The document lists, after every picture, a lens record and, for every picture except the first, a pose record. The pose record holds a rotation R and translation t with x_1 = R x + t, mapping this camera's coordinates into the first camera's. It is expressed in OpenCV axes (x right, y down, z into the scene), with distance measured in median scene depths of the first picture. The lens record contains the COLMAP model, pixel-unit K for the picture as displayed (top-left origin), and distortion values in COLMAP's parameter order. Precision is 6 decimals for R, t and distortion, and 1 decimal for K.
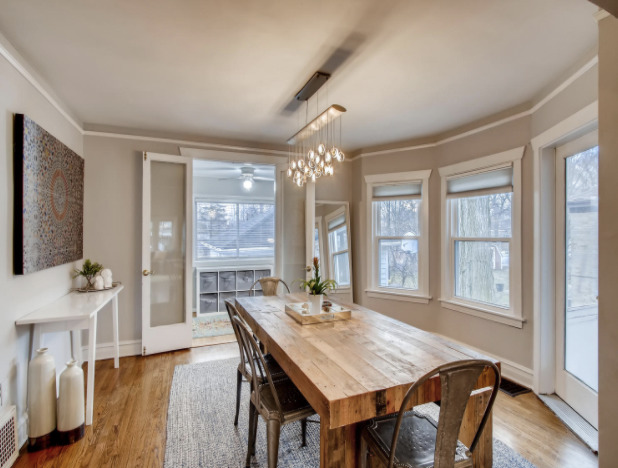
lens RADIAL K [[327.8, 0, 308.9], [0, 327.8, 232.2], [0, 0, 1]] dist [0.006906, 0.001966]
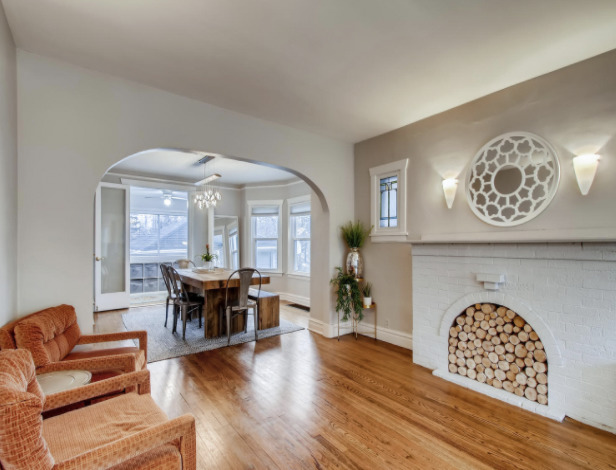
lens RADIAL K [[326.7, 0, 323.3], [0, 326.7, 245.3], [0, 0, 1]] dist [0.006906, 0.001966]
pose [[0.960349, 0.002129, 0.278794, 0.091310], [-0.004330, 0.999964, 0.007279, 0.039334], [-0.278768, -0.008197, 0.960323, -0.732989]]
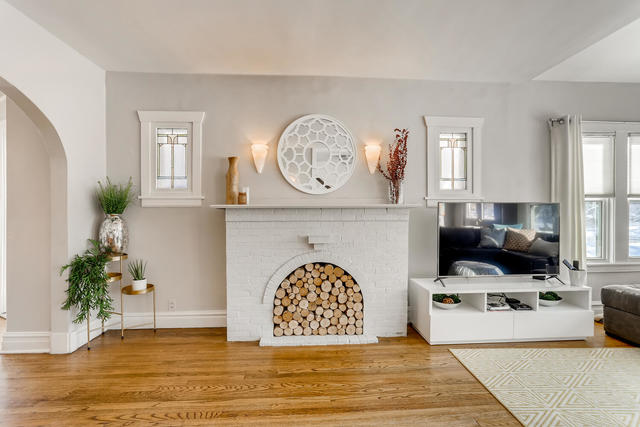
lens RADIAL K [[276.9, 0, 320.3], [0, 276.9, 211.2], [0, 0, 1]] dist [-0.009224, 0.000520]
pose [[0.297107, -0.012571, 0.954762, -0.001829], [-0.006780, 0.999860, 0.015275, 0.034178], [-0.954820, -0.011012, 0.296980, -0.351149]]
